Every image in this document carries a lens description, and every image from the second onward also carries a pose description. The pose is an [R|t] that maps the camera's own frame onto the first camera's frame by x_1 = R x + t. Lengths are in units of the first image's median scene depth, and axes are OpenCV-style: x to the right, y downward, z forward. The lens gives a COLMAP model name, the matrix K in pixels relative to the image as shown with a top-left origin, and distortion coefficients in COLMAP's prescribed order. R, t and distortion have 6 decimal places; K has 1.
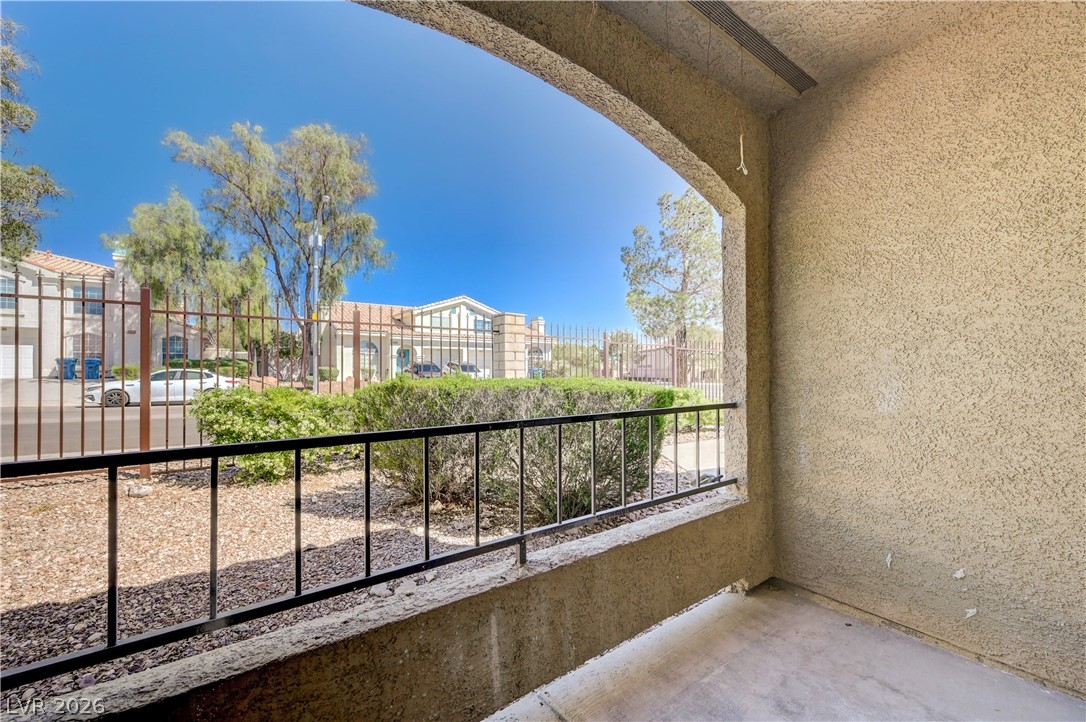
lens RADIAL K [[440.2, 0, 543.1], [0, 440.2, 365.8], [0, 0, 1]] dist [0.001371, 0.000142]
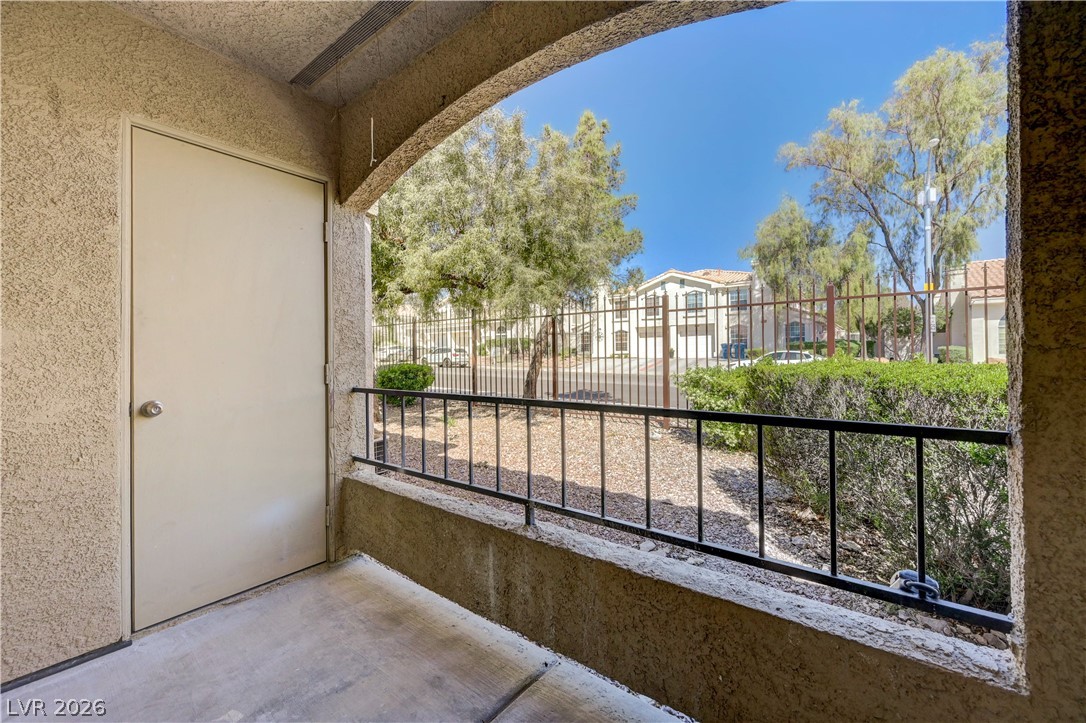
lens RADIAL K [[436.6, 0, 544.6], [0, 436.6, 355.9], [0, 0, 1]] dist [0.001330, -0.000052]
pose [[0.280804, 0.004215, -0.959756, 0.089839], [0.016449, 0.999822, 0.009203, 0.000244], [0.959624, -0.018371, 0.280685, 0.062547]]
